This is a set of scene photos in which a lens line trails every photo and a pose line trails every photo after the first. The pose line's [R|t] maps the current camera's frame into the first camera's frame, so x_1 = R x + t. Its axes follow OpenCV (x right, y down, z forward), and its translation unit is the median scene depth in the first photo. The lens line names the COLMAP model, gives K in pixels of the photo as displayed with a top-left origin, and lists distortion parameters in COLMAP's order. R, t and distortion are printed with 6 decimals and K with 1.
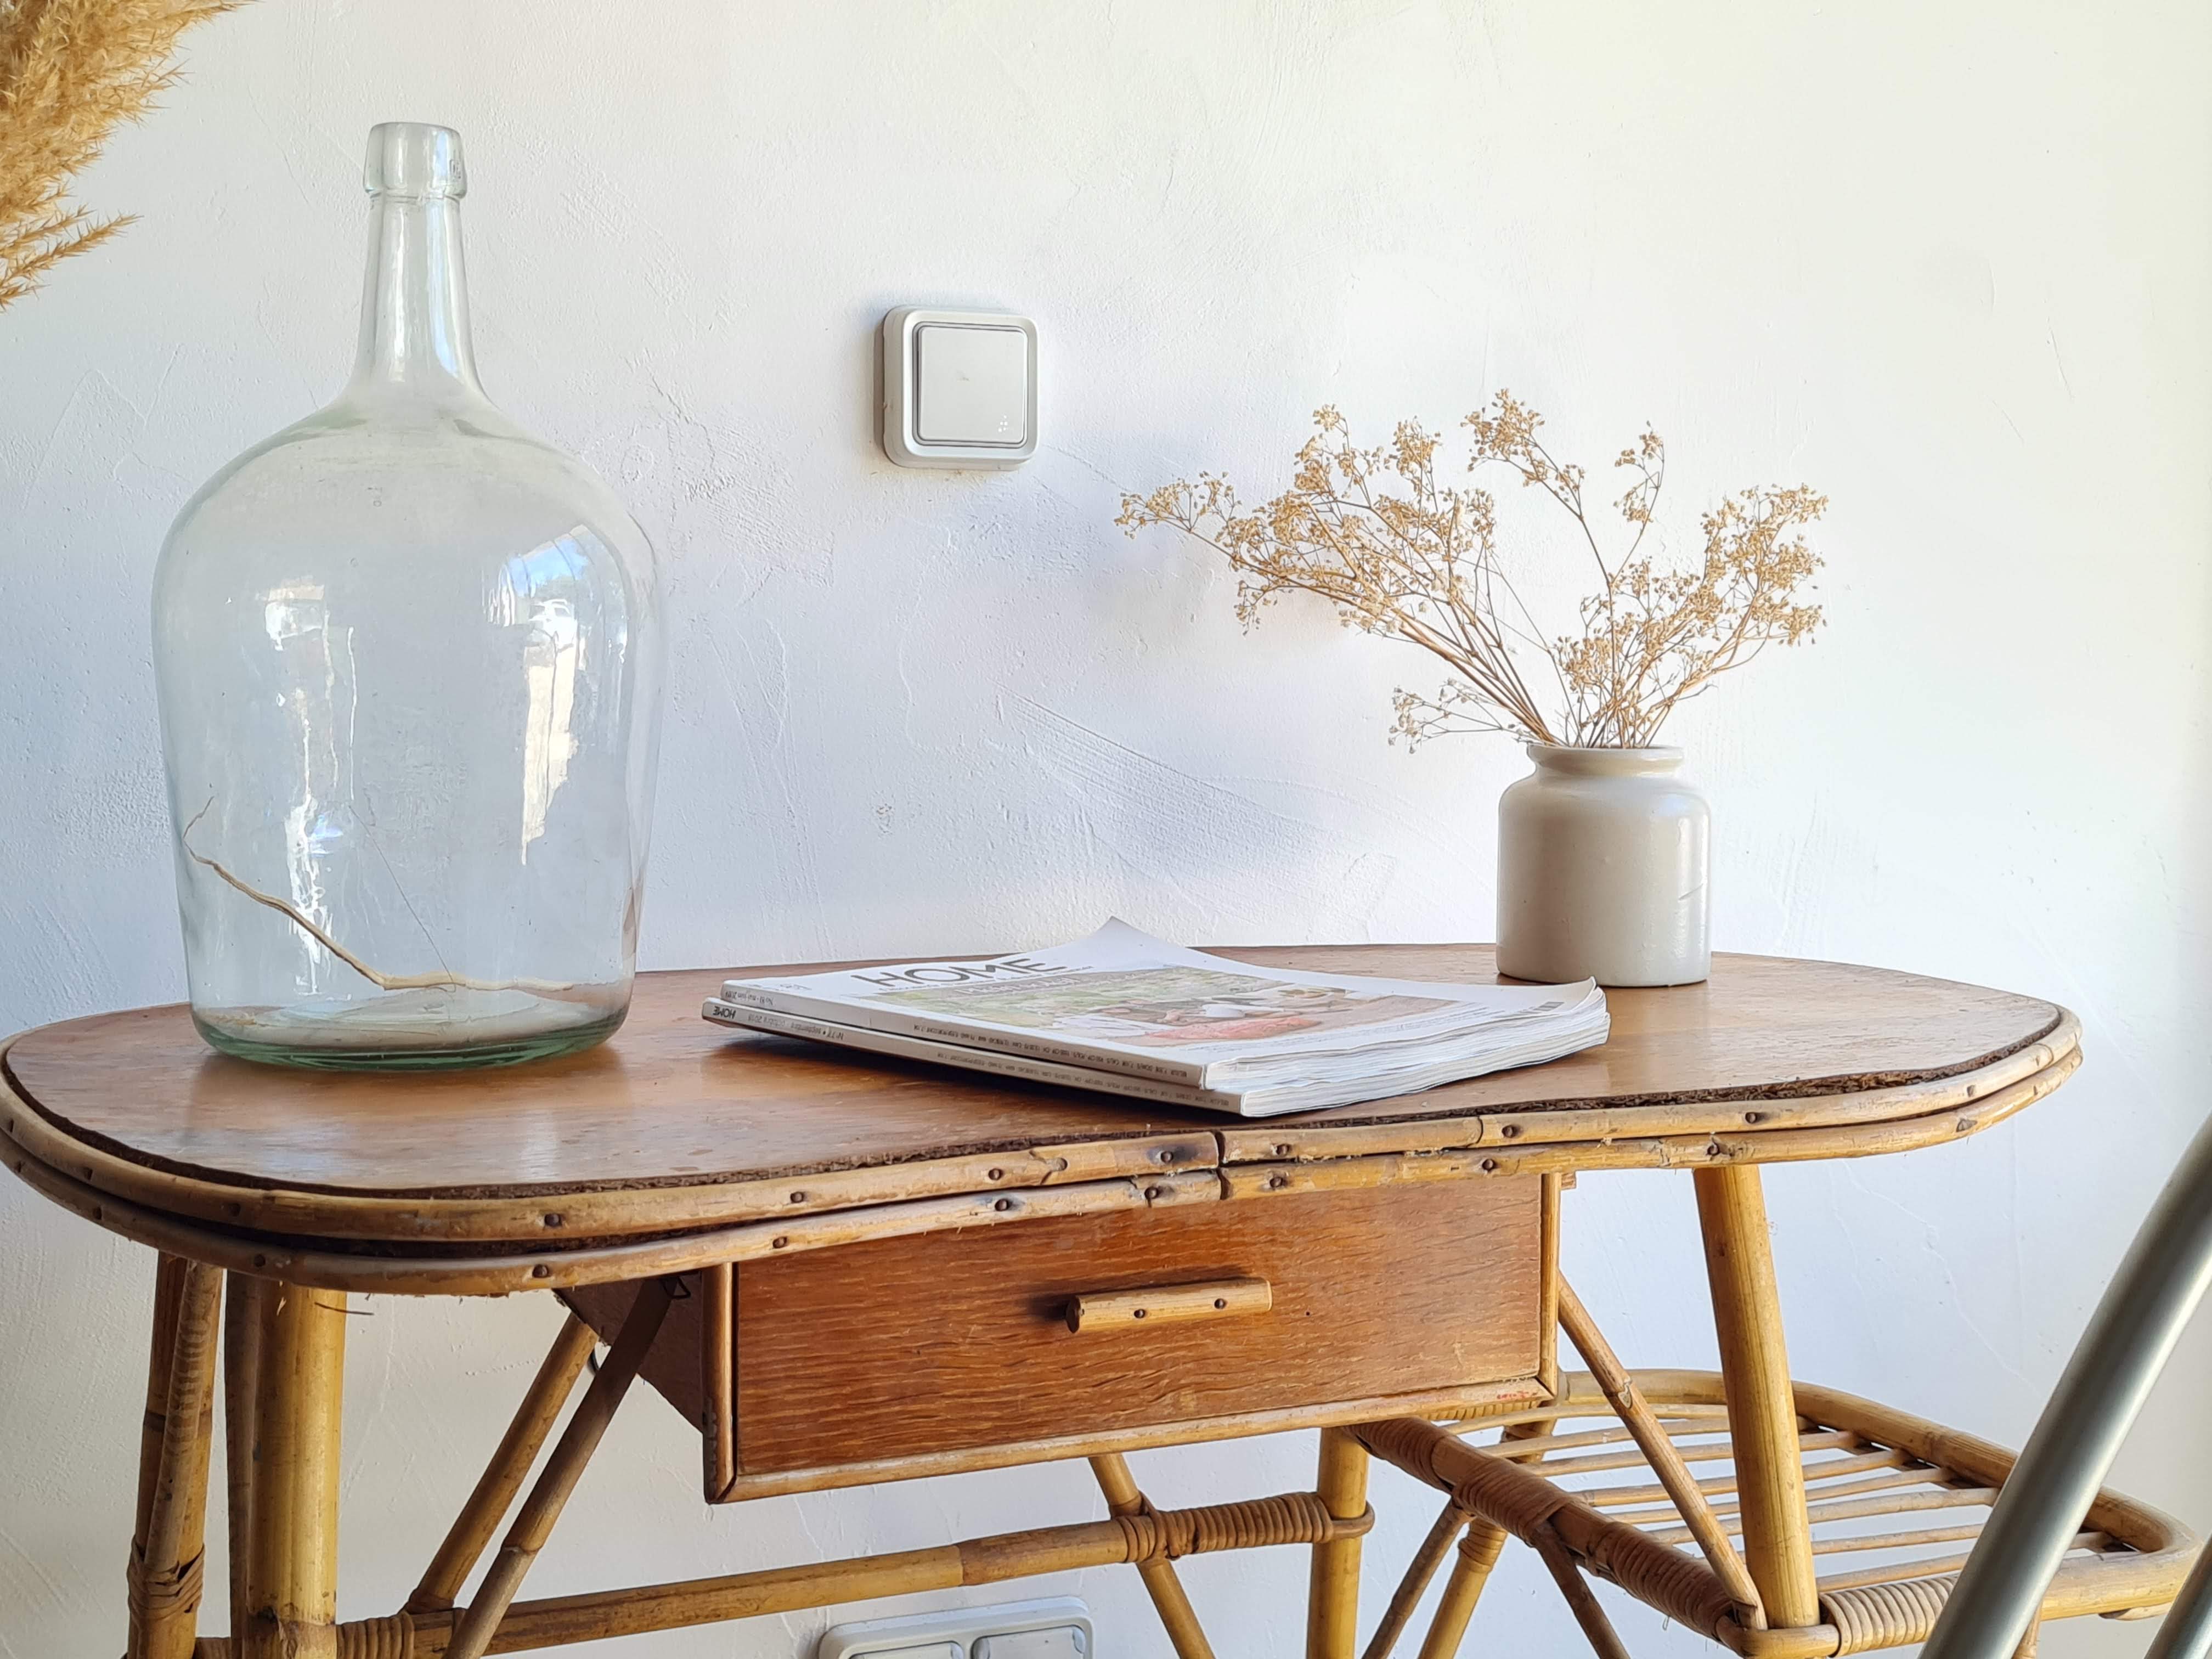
lens RADIAL K [[2814.1, 0, 1079.9], [0, 2814.1, 791.3], [0, 0, 1]] dist [0.019289, 0.007334]
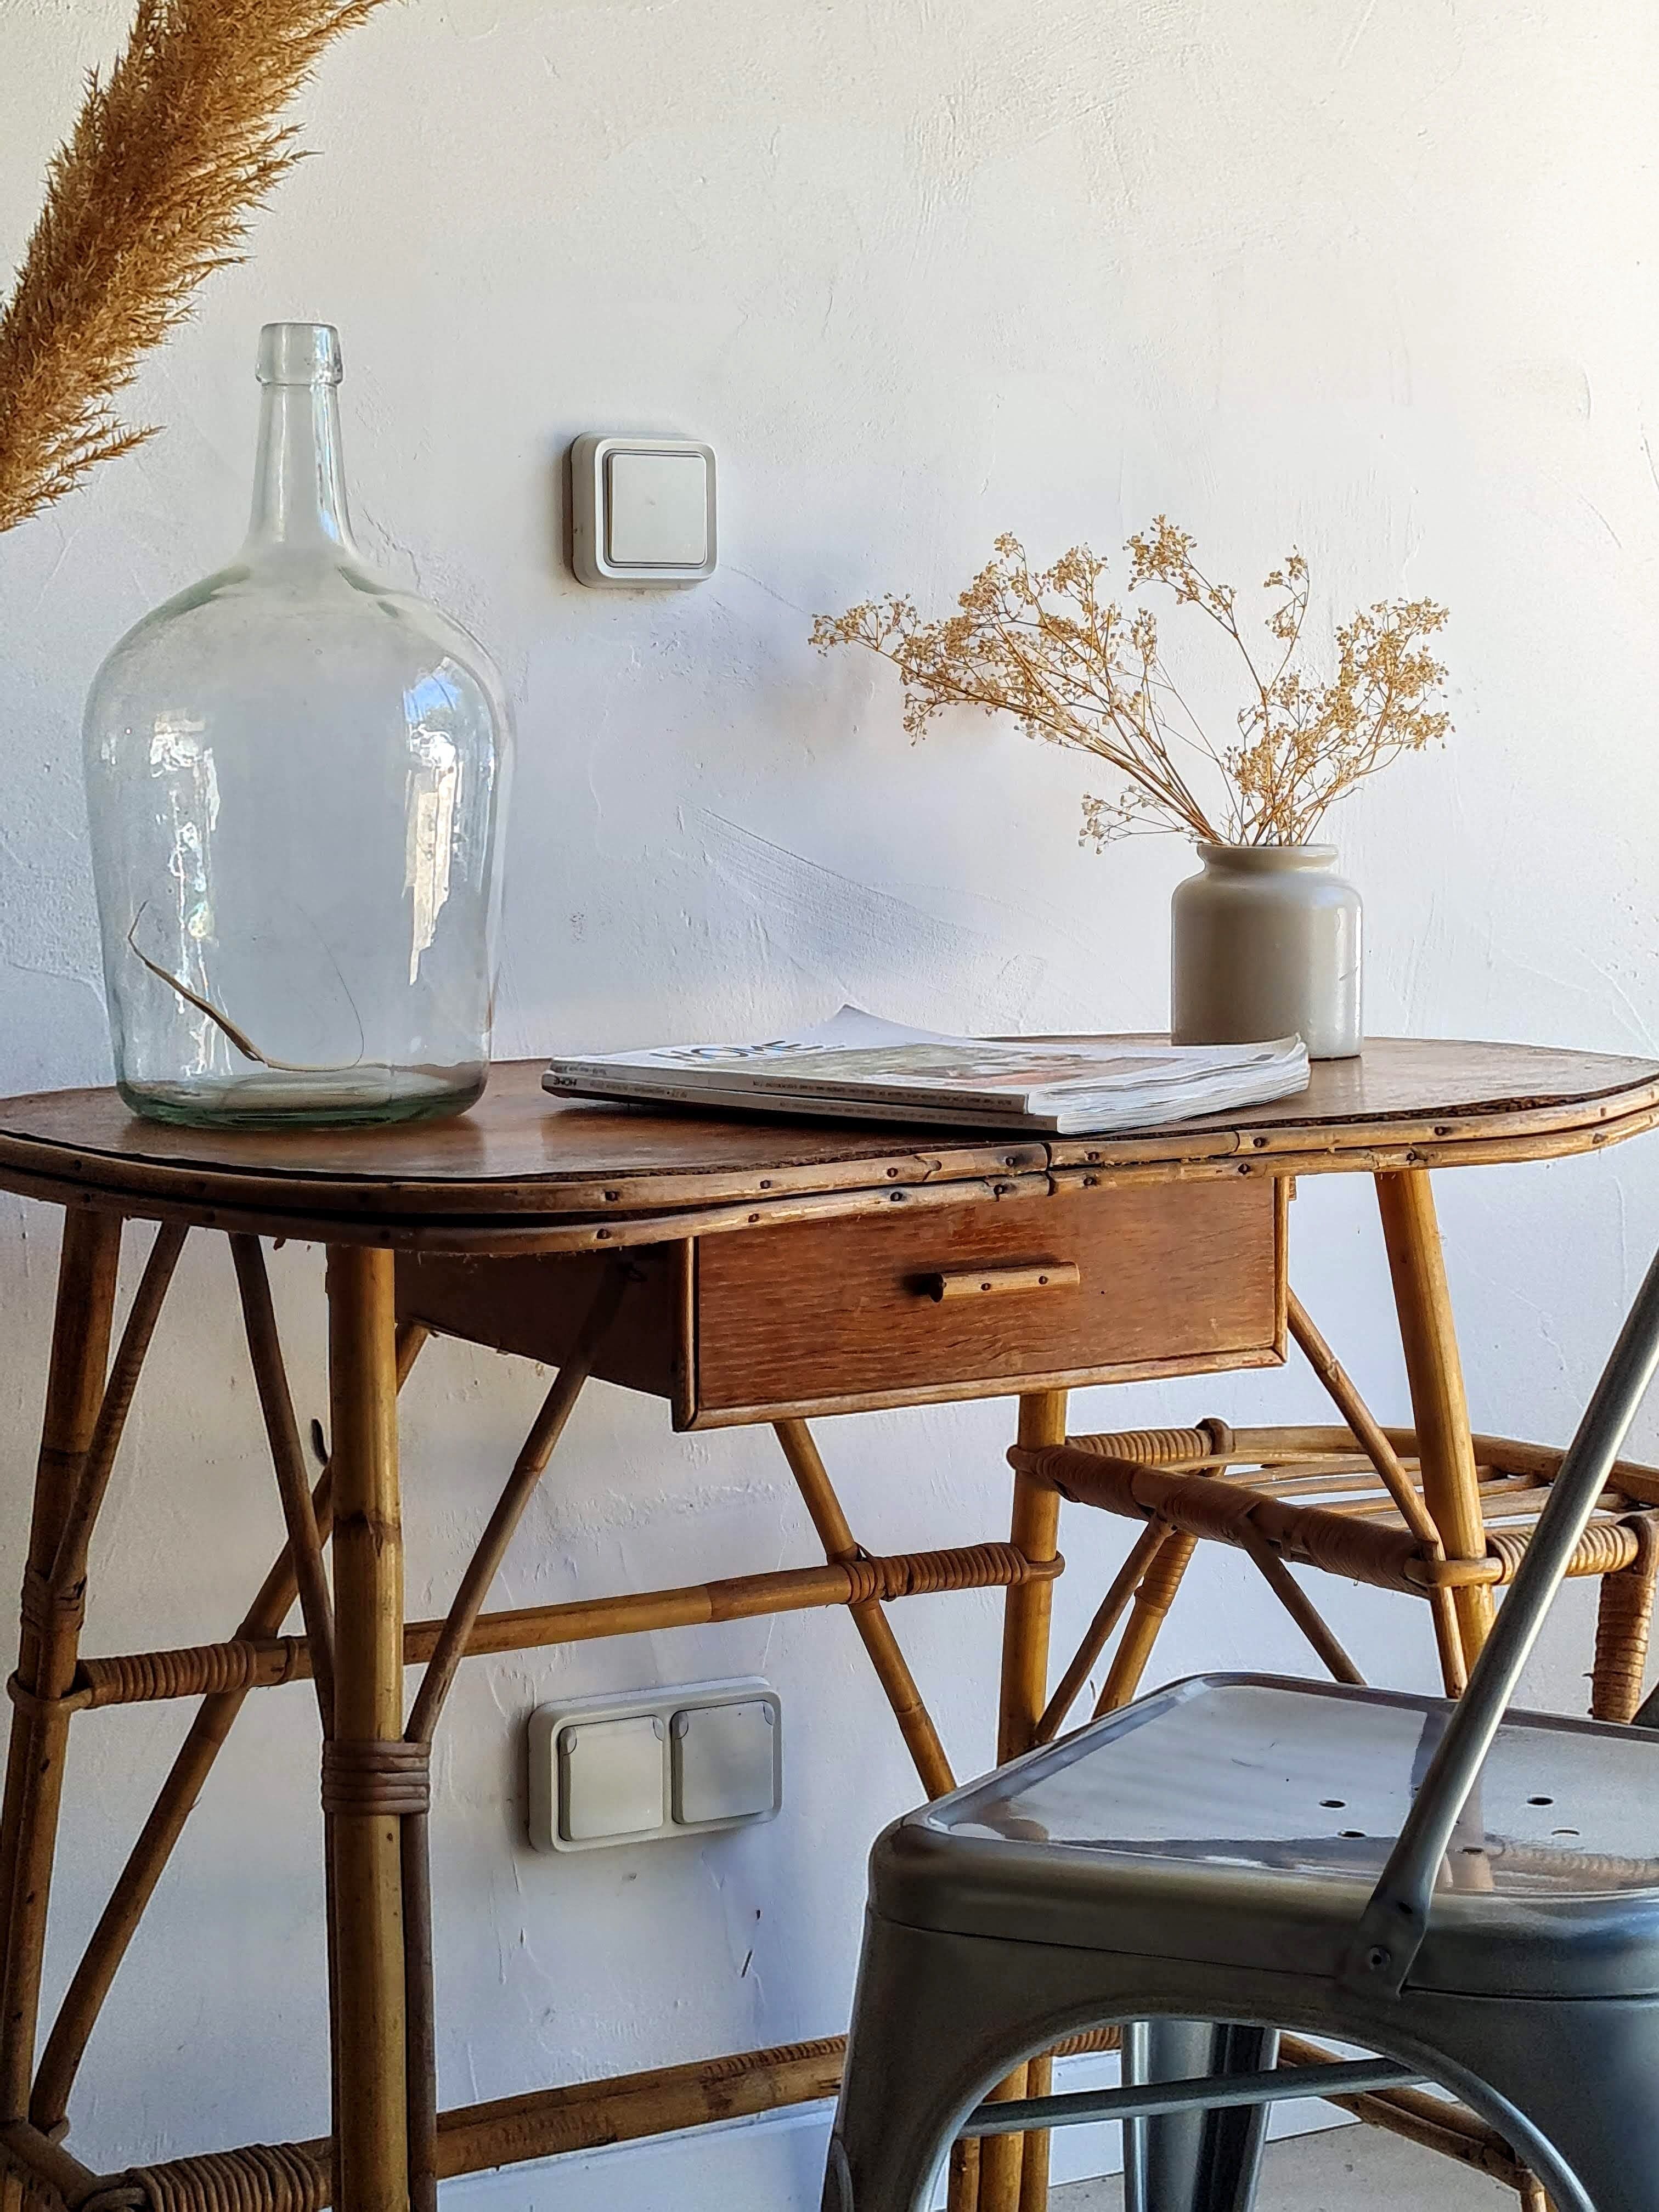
lens RADIAL K [[4166.2, 0, 834.8], [0, 4166.2, 1029.9], [0, 0, 1]] dist [0.009634, 0.020737]
pose [[0.989602, -0.020969, 0.142295, -0.276728], [0.018084, 0.999604, 0.021540, 0.023269], [-0.142690, -0.018743, 0.989590, -0.761296]]
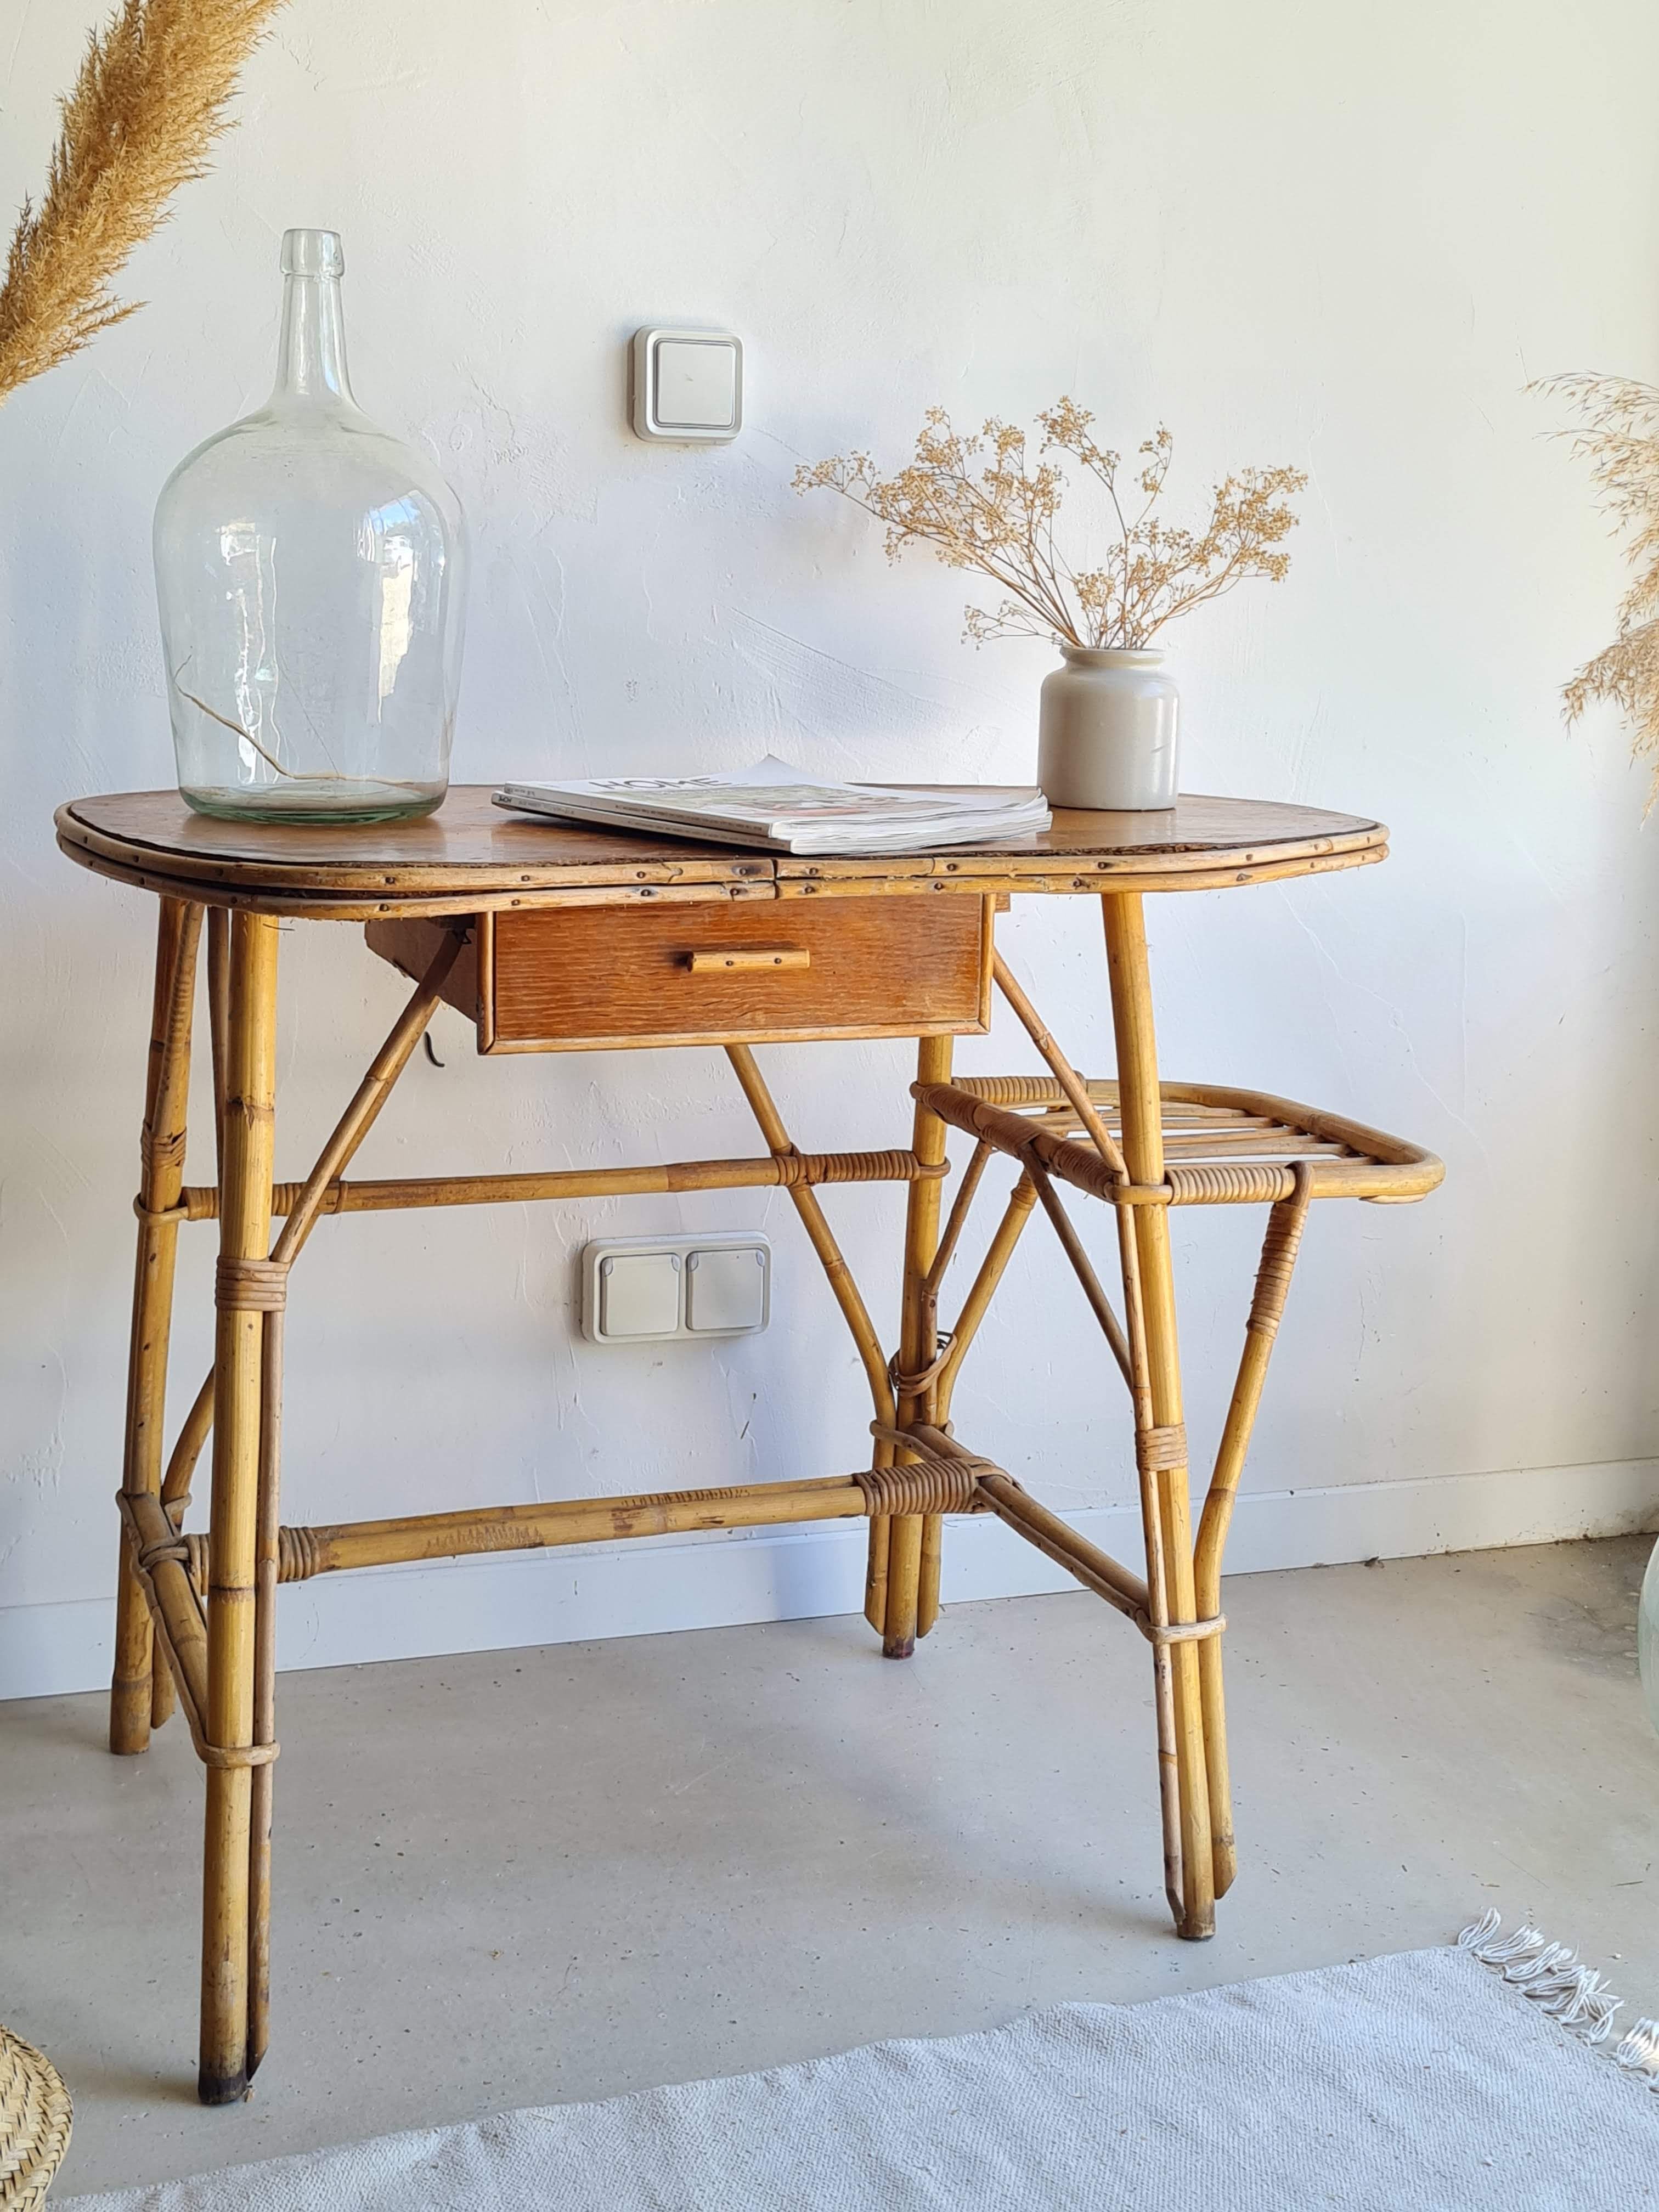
lens RADIAL K [[2814.1, 0, 860.6], [0, 2814.1, 1109.8], [0, 0, 1]] dist [0.019289, 0.007334]
pose [[0.998991, 0.027725, -0.035331, 0.146719], [-0.022580, 0.990103, 0.138511, 0.028326], [0.038822, -0.137574, 0.989730, -0.645590]]
